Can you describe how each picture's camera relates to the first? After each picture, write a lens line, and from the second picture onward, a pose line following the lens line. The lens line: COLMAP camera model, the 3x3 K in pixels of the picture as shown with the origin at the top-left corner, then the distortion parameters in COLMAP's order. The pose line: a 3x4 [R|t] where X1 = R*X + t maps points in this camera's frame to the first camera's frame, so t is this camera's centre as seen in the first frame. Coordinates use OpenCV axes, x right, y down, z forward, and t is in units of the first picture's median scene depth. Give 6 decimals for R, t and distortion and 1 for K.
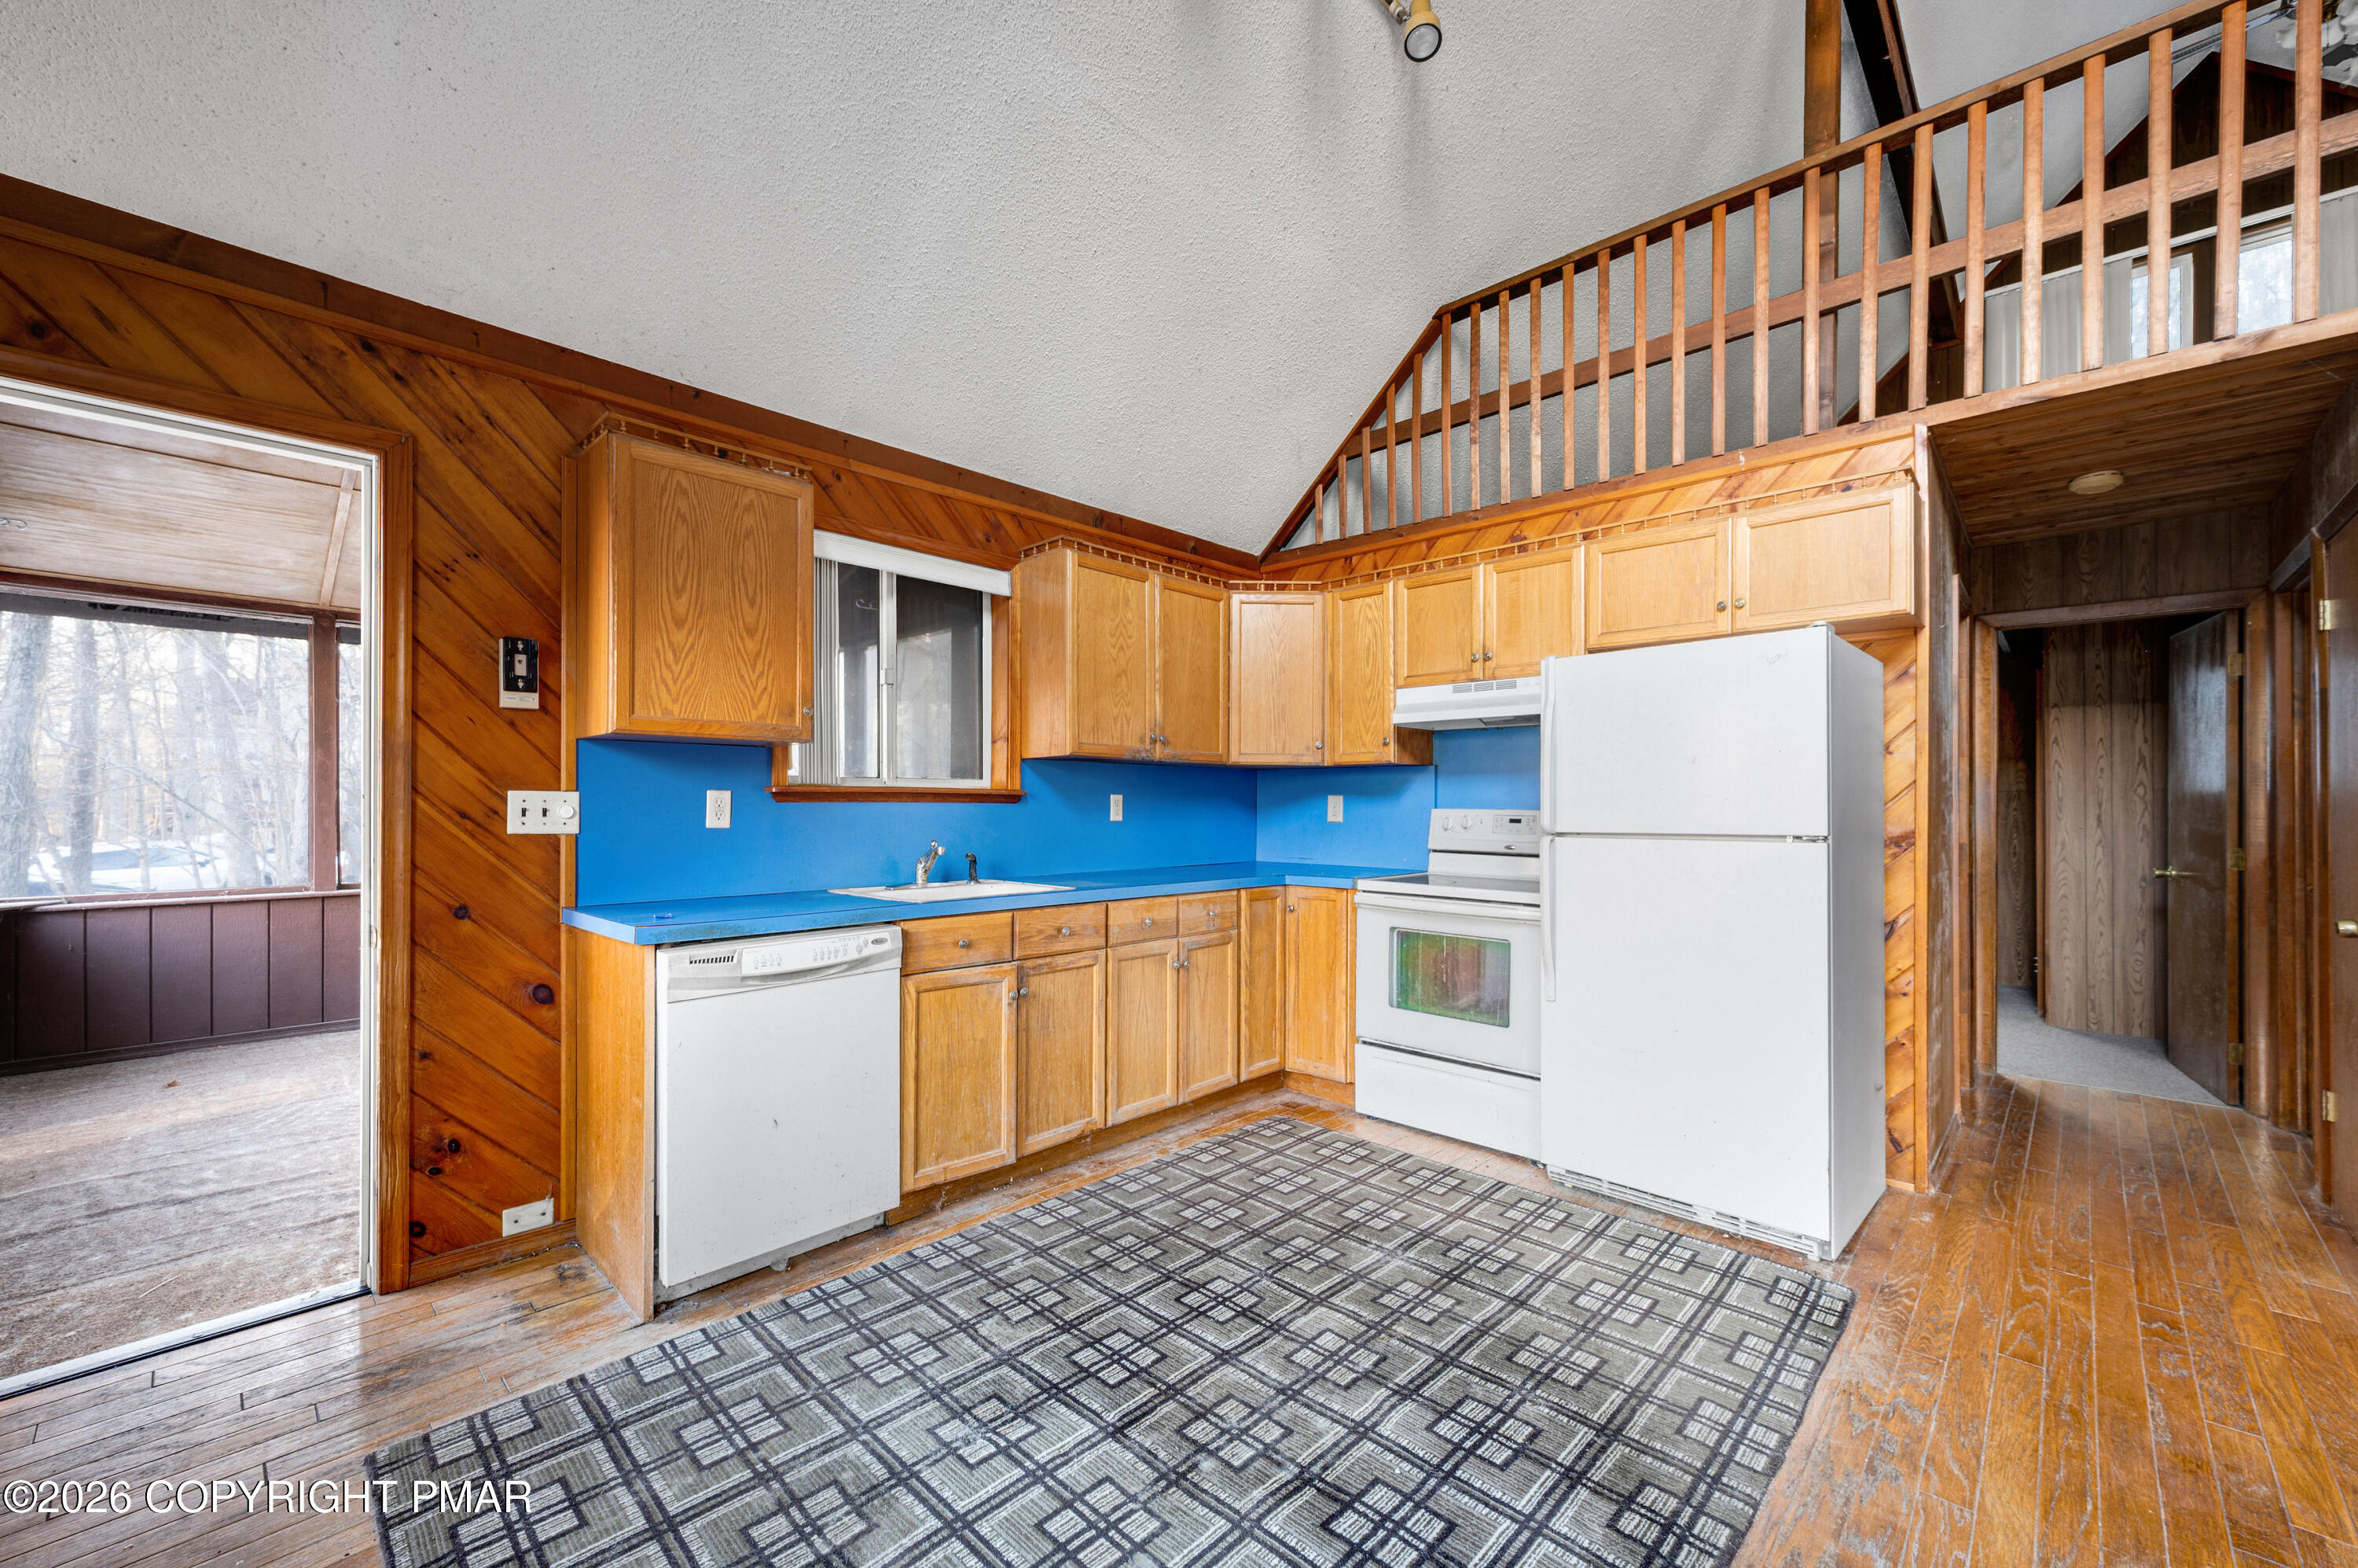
lens RADIAL K [[935.7, 0, 1167.2], [0, 935.7, 778.3], [0, 0, 1]] dist [-0.000060, -0.000209]
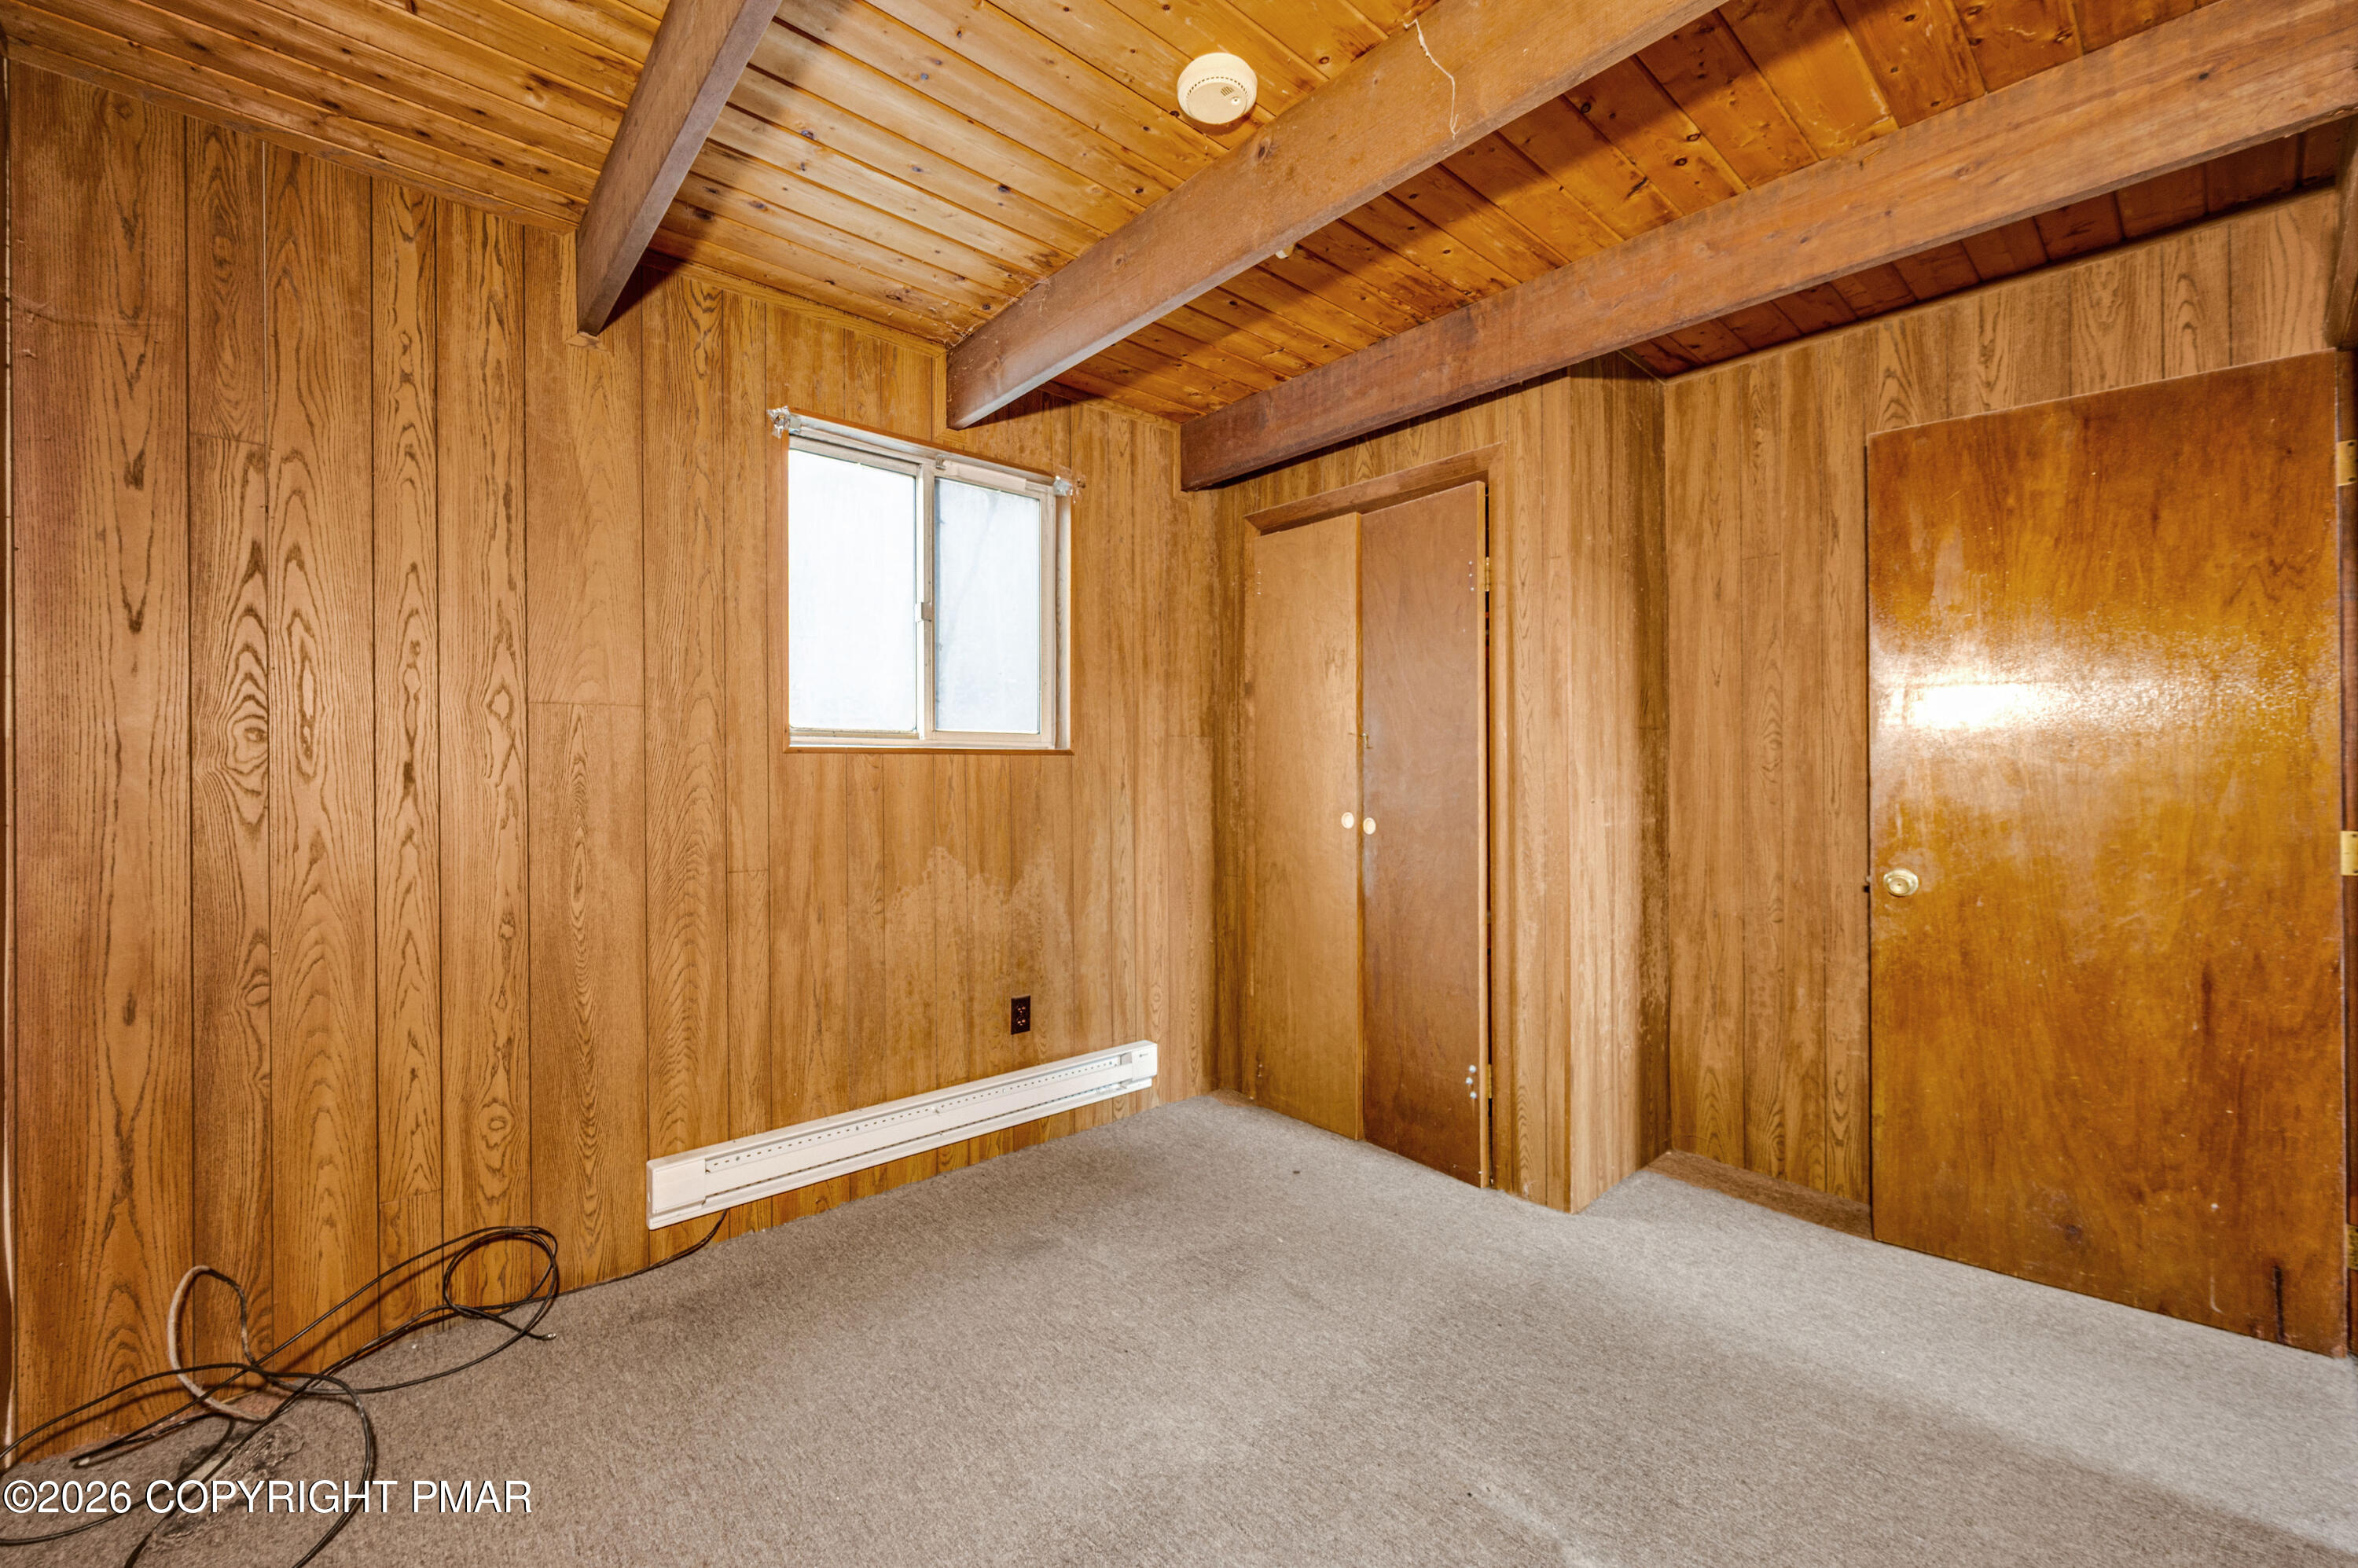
lens RADIAL K [[935.7, 0, 1167.2], [0, 935.7, 778.3], [0, 0, 1]] dist [-0.000060, -0.000209]
pose [[0.084751, -0.002743, 0.996398, 0.639189], [-0.023023, 0.999724, 0.004710, 0.038103], [-0.996136, -0.023339, 0.084664, 0.659022]]
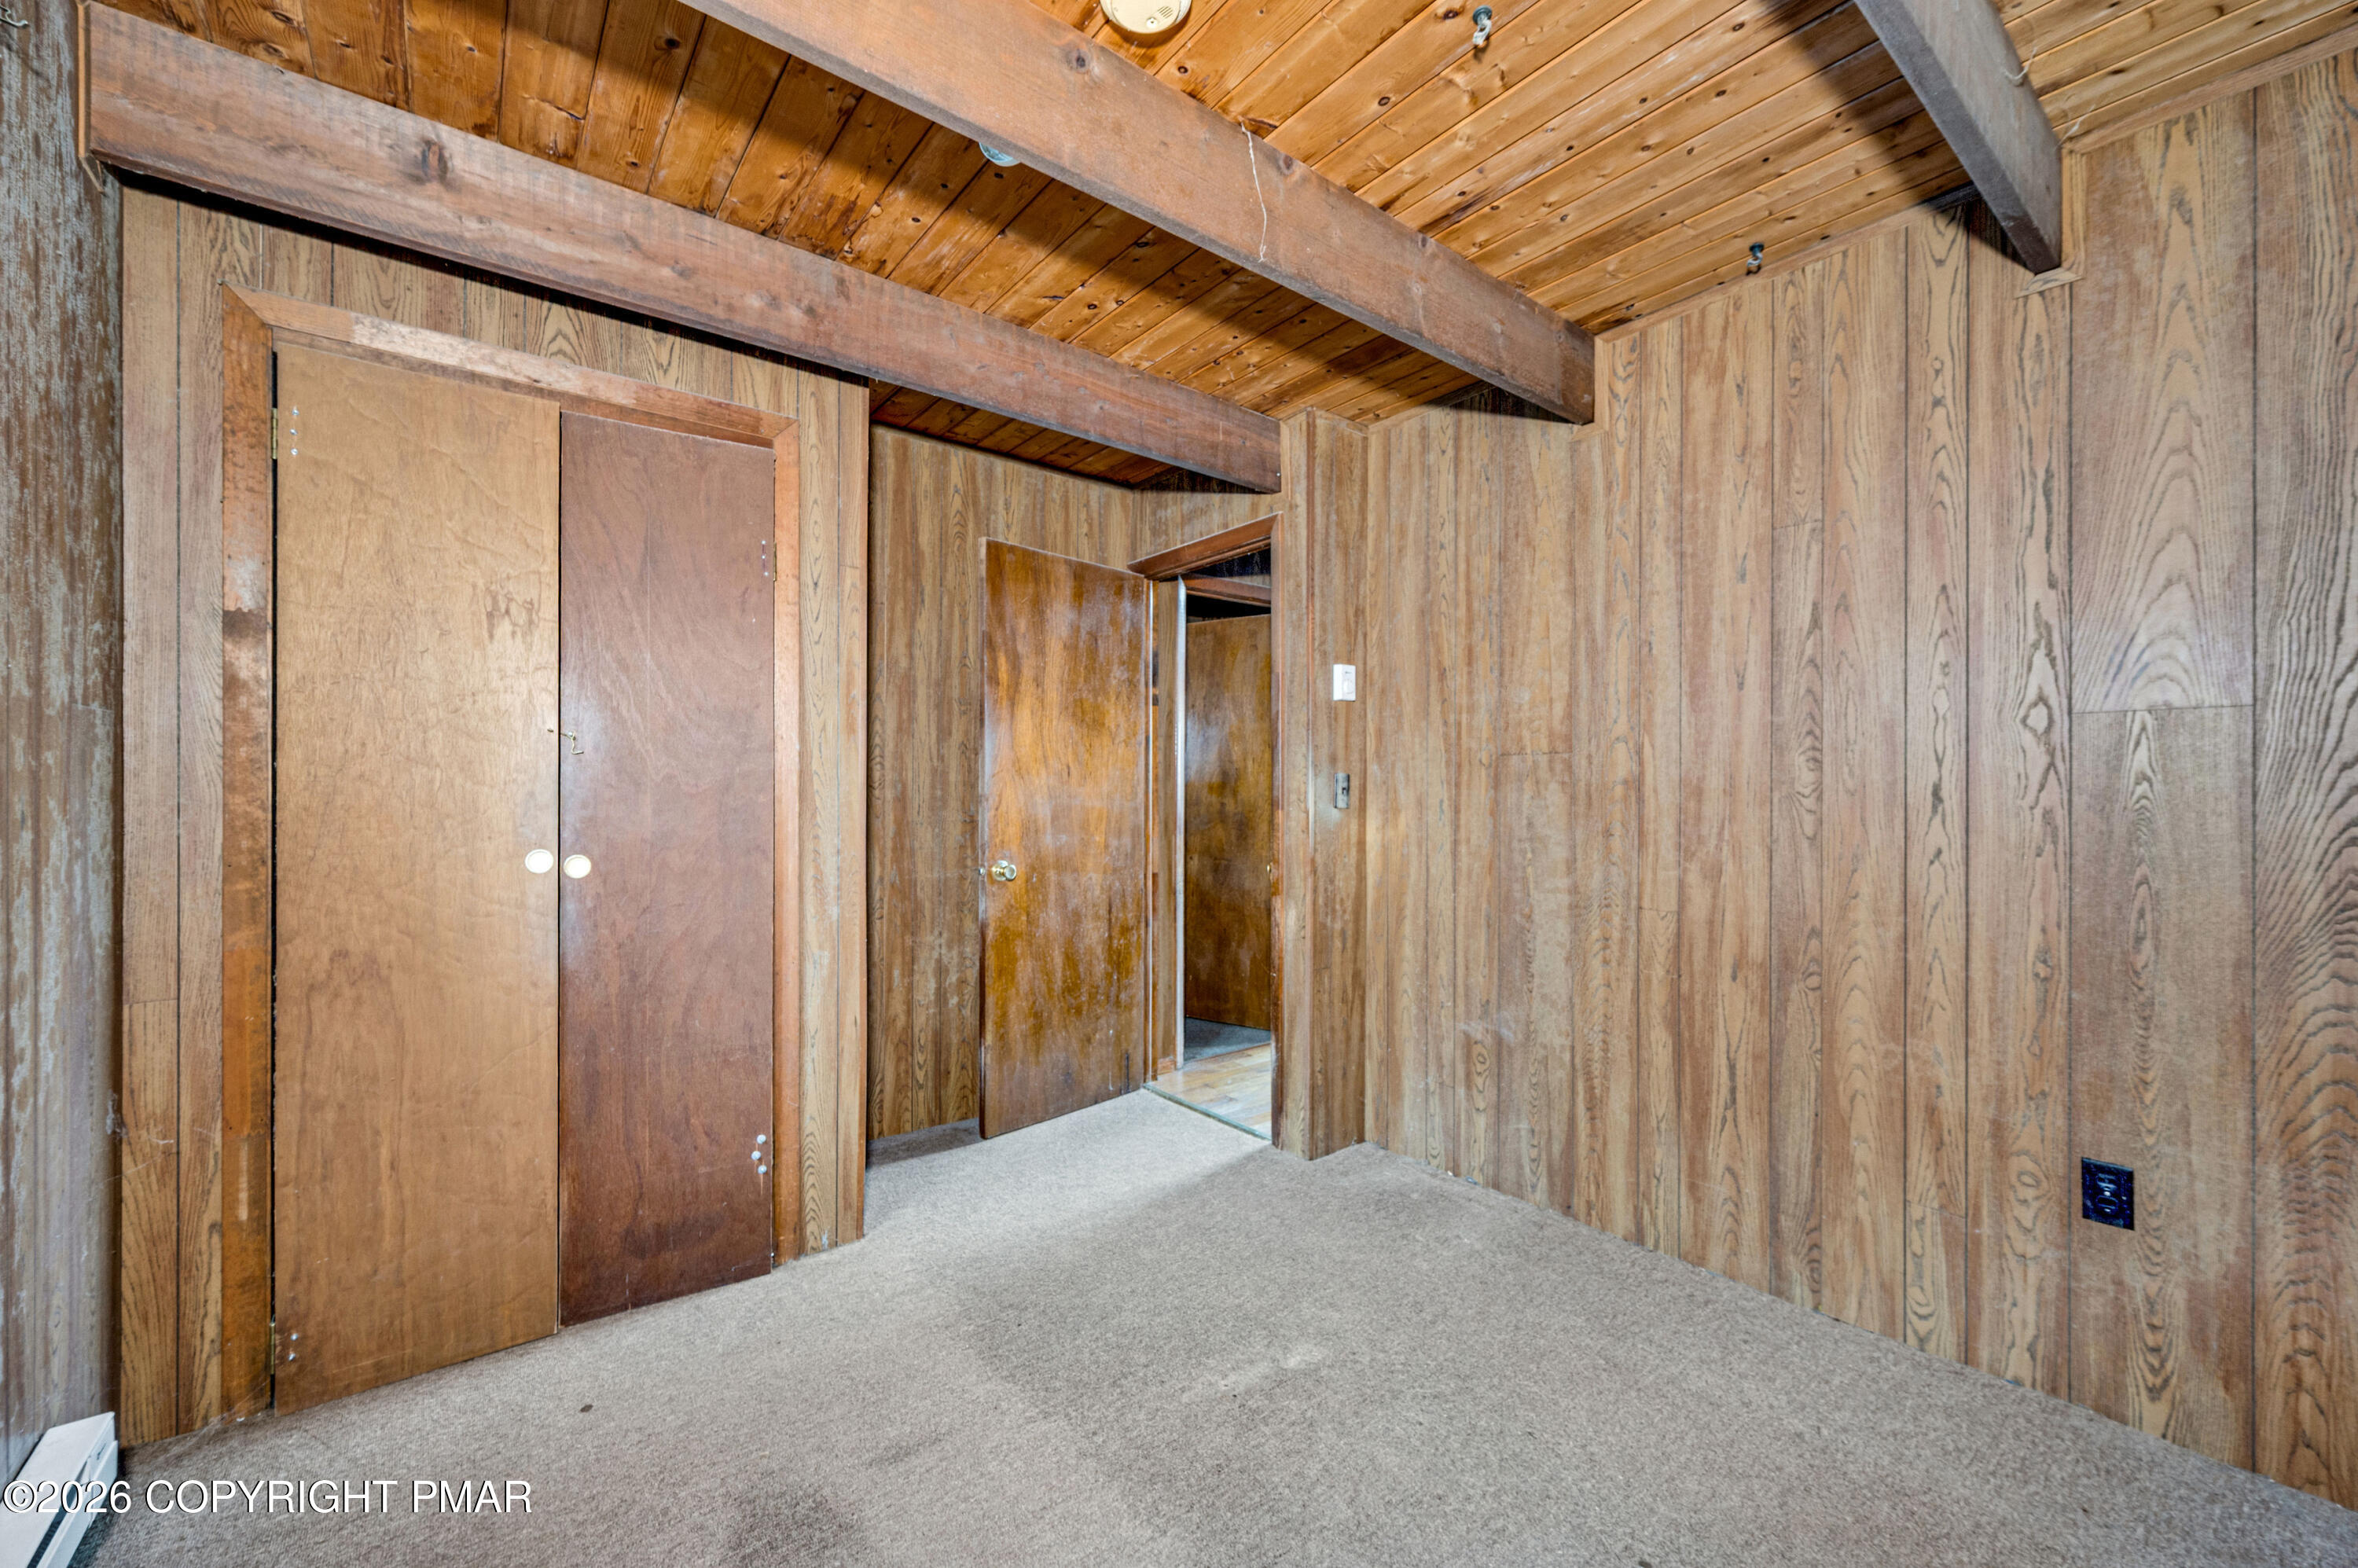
lens RADIAL K [[987.4, 0, 1156.3], [0, 987.4, 791.3], [0, 0, 1]] dist [0.000286, -0.000149]
pose [[-0.994475, -0.001239, 0.104969, 1.318904], [-0.003727, 0.999717, -0.023506, 0.052617], [-0.104910, -0.023767, -0.994198, 1.386798]]
